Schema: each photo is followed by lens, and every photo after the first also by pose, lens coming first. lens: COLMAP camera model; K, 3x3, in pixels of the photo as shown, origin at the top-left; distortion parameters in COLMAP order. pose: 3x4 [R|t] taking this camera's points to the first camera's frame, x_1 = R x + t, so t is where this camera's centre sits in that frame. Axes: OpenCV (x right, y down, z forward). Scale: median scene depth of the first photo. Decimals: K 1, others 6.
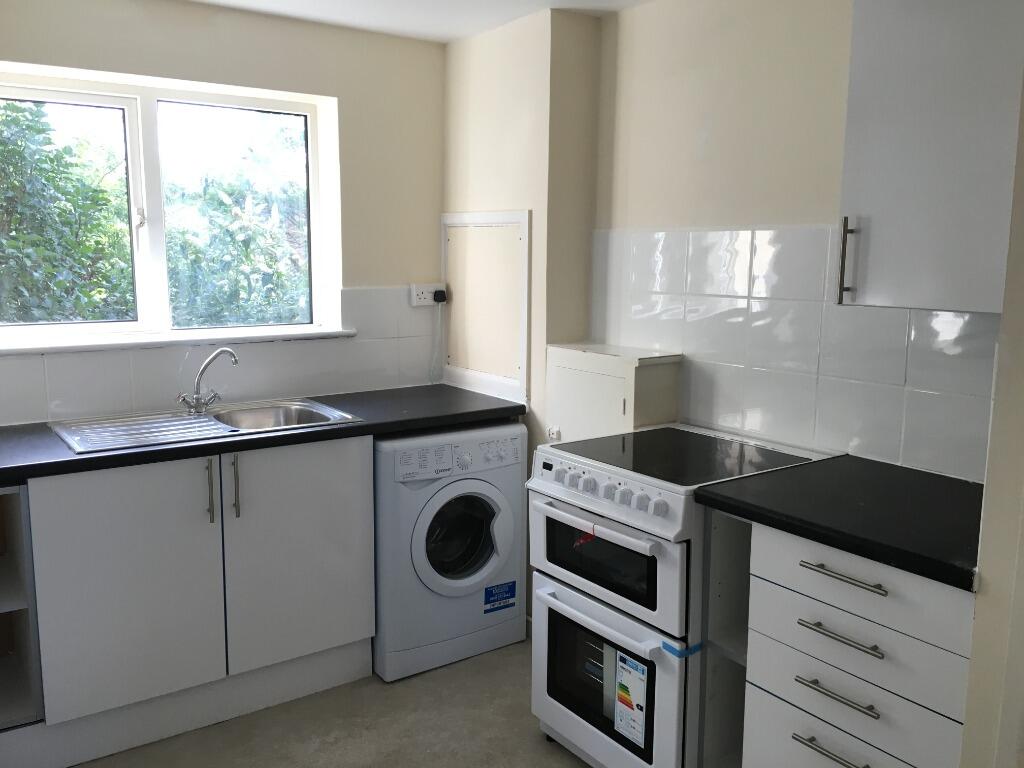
lens RADIAL K [[884.5, 0, 512.0], [0, 884.5, 384.0], [0, 0, 1]] dist [0.056438, 0.003986]
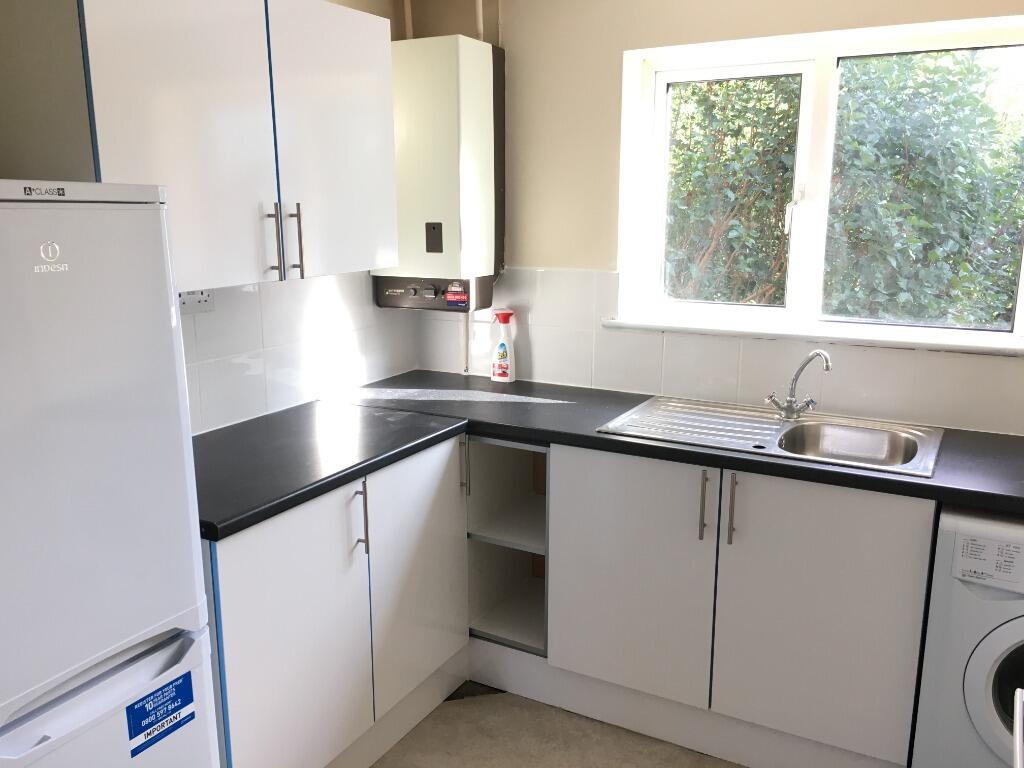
lens RADIAL K [[884.5, 0, 512.0], [0, 884.5, 384.0], [0, 0, 1]] dist [0.056438, 0.003986]
pose [[0.440839, 0.179524, -0.879450, 0.305221], [-0.137994, 0.981701, 0.131225, -0.080768], [0.886915, 0.063510, 0.457546, 0.360788]]
